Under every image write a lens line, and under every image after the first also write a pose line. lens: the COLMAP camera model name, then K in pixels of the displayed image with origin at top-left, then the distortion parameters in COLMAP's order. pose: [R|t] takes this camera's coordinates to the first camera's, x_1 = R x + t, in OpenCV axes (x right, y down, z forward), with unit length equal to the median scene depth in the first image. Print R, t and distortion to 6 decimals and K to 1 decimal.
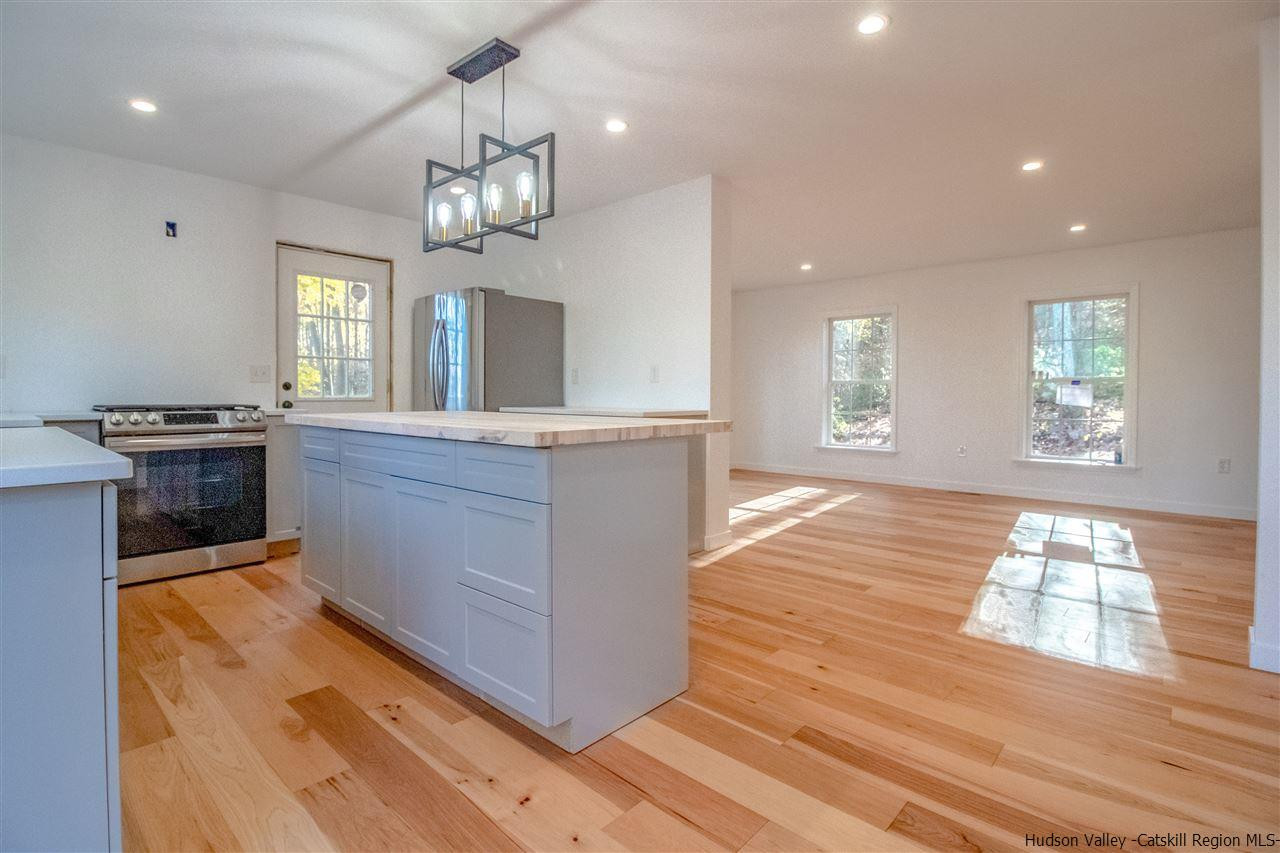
lens RADIAL K [[602.6, 0, 602.6], [0, 602.6, 411.3], [0, 0, 1]] dist [-0.003690, -0.000358]
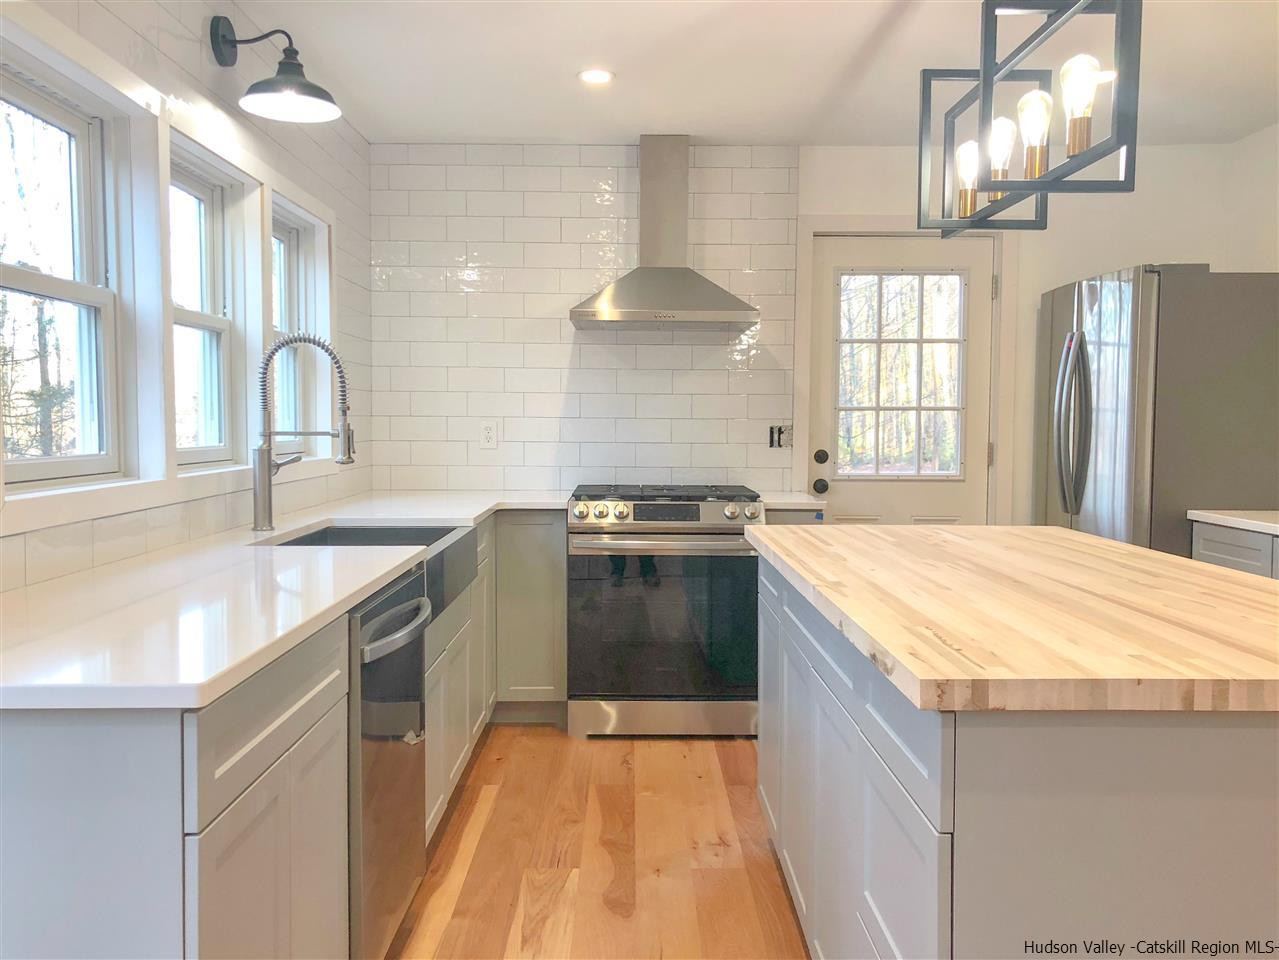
lens RADIAL K [[1024.2, 0, 643.0], [0, 1024.2, 473.0], [0, 0, 1]] dist [-0.016482, -0.016959]
pose [[0.699999, 0.035062, -0.713283, 0.173504], [-0.019972, 0.999364, 0.029526, -0.083945], [0.713865, -0.006423, 0.700254, 0.192076]]
